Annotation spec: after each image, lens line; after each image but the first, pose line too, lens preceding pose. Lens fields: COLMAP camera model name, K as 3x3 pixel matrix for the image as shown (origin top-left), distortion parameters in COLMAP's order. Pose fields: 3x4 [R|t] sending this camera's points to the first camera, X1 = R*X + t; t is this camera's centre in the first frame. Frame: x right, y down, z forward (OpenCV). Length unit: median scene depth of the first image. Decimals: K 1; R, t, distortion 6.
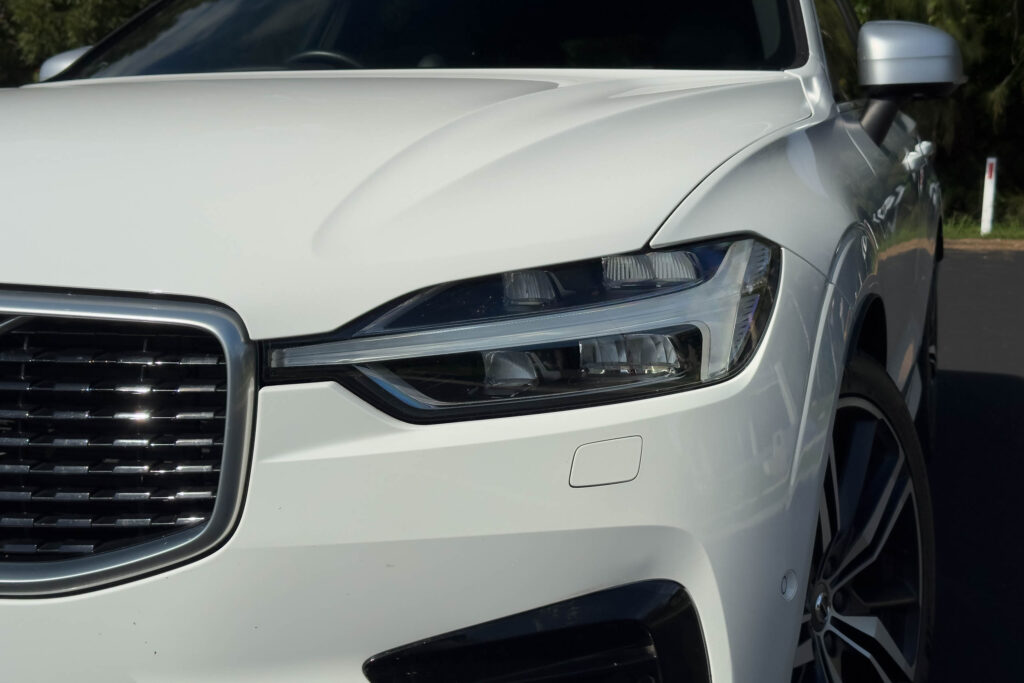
lens RADIAL K [[1413.9, 0, 510.4], [0, 1413.9, 323.5], [0, 0, 1]] dist [0.178439, -0.339196]
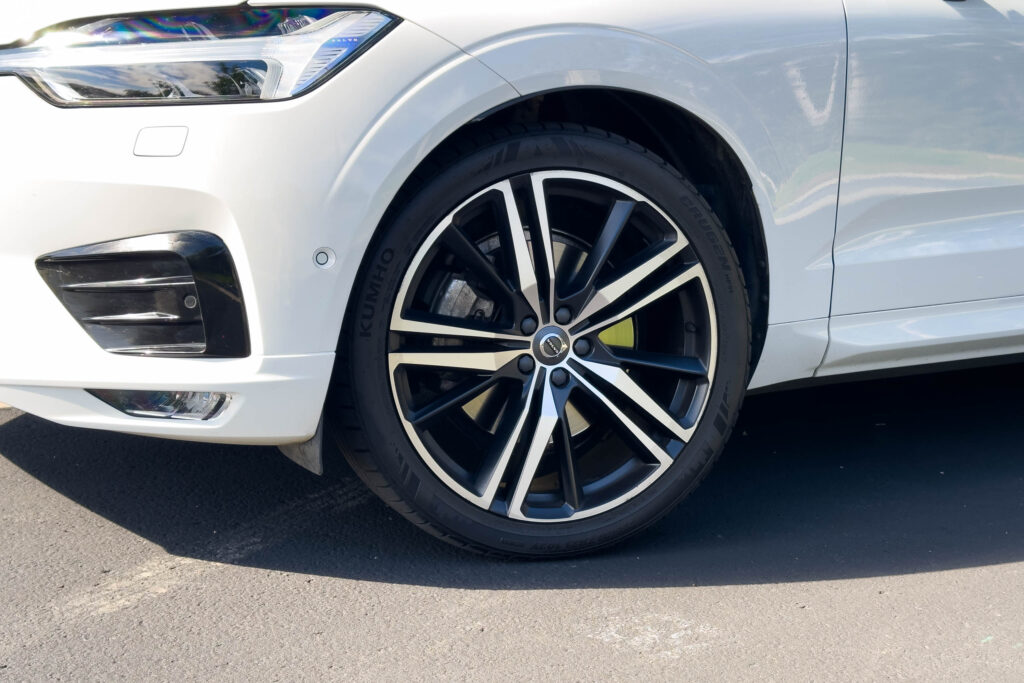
lens RADIAL K [[1413.9, 0, 510.4], [0, 1413.9, 323.5], [0, 0, 1]] dist [0.178439, -0.339196]
pose [[0.811048, 0.094528, -0.577292, 1.211034], [-0.093204, 0.995133, 0.032002, 0.198506], [0.577507, 0.027851, 0.815911, -0.001204]]
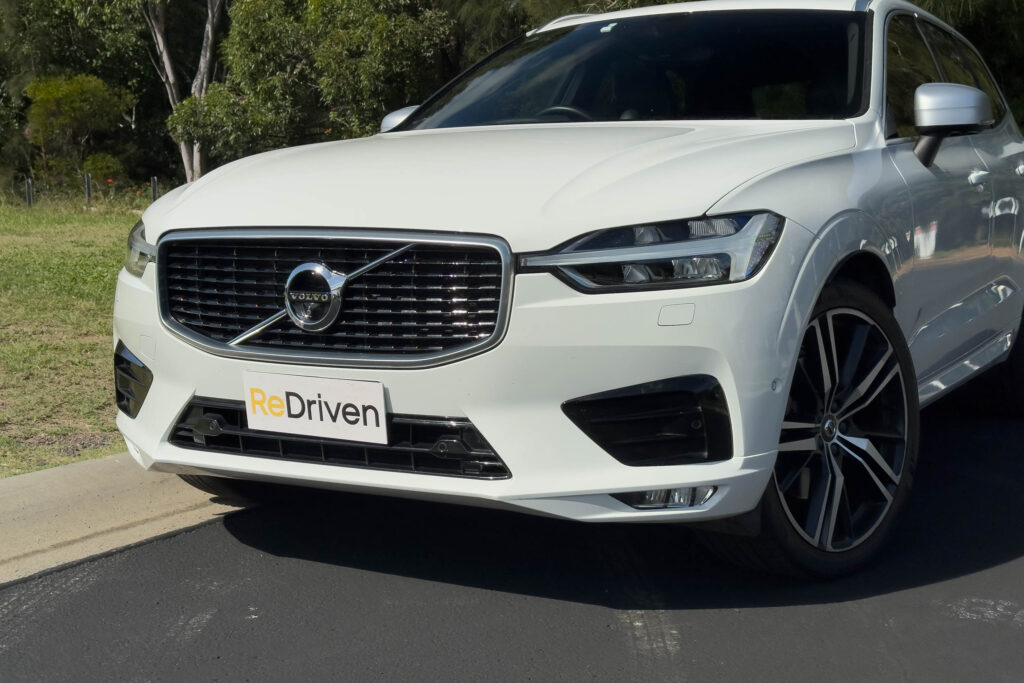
lens RADIAL K [[1413.9, 0, 510.4], [0, 1413.9, 323.5], [0, 0, 1]] dist [0.178439, -0.339196]
pose [[0.983592, 0.015526, -0.179740, 0.198905], [-0.019005, 0.999664, -0.017647, 0.148624], [0.179405, 0.020773, 0.983556, -1.092364]]
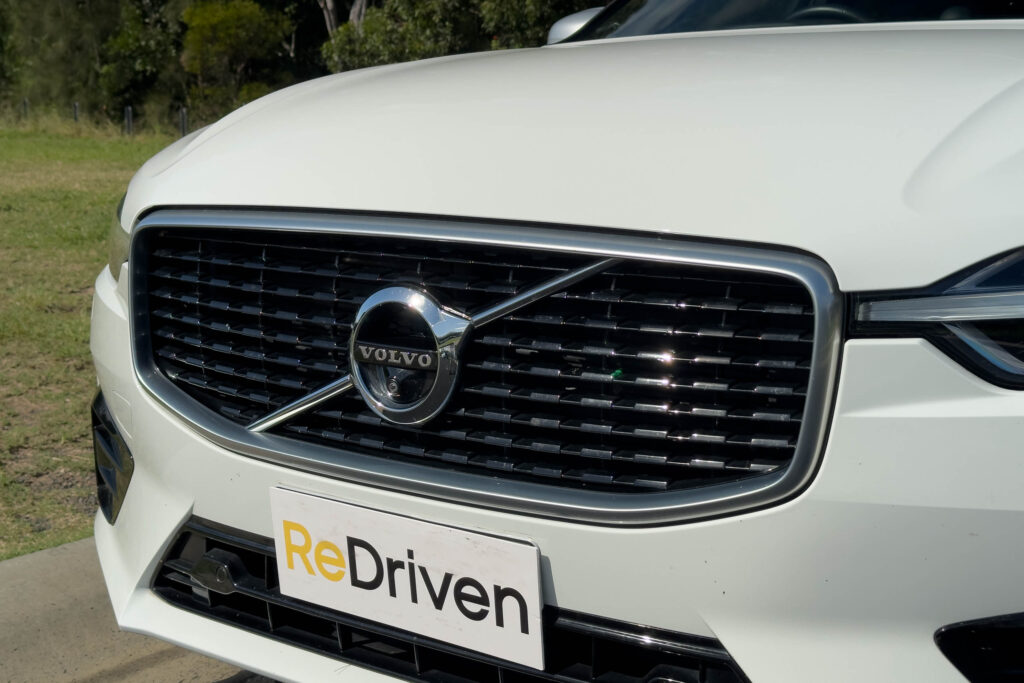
lens RADIAL K [[1413.9, 0, 510.4], [0, 1413.9, 323.5], [0, 0, 1]] dist [0.178439, -0.339196]
pose [[0.956621, 0.055907, -0.285921, -0.107038], [-0.049139, 0.998317, 0.030796, 0.013438], [0.287161, -0.015411, 0.957758, -0.011782]]
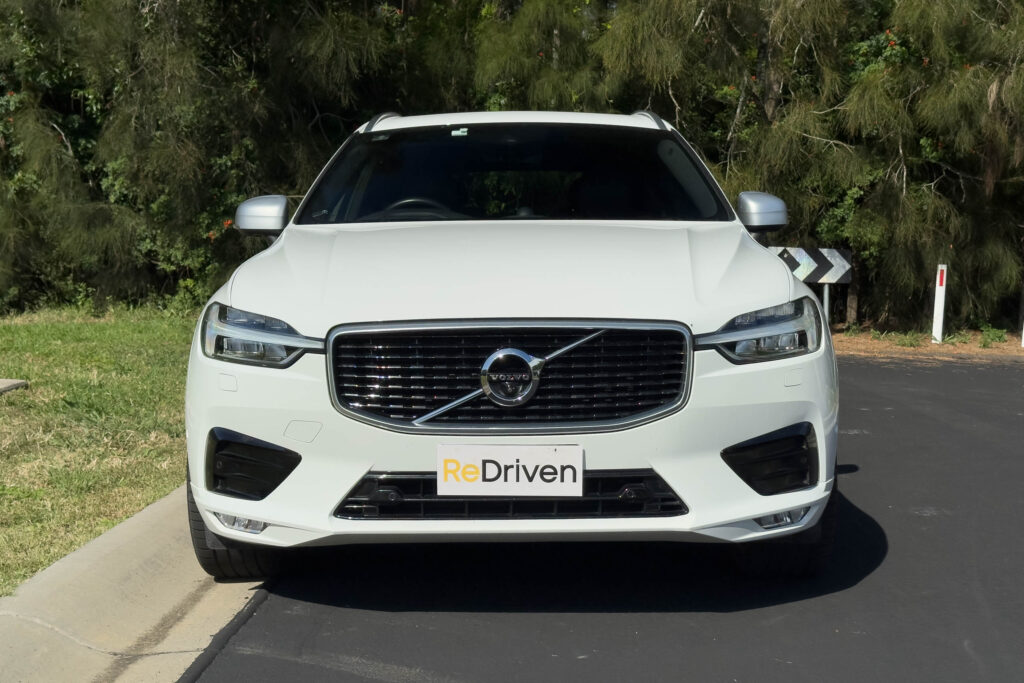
lens RADIAL K [[1413.9, 0, 510.4], [0, 1413.9, 323.5], [0, 0, 1]] dist [0.178439, -0.339196]
pose [[0.953077, -0.023268, 0.301832, -1.264665], [0.040195, 0.997940, -0.049991, 0.106289], [-0.300047, 0.059778, 0.952050, -1.455547]]
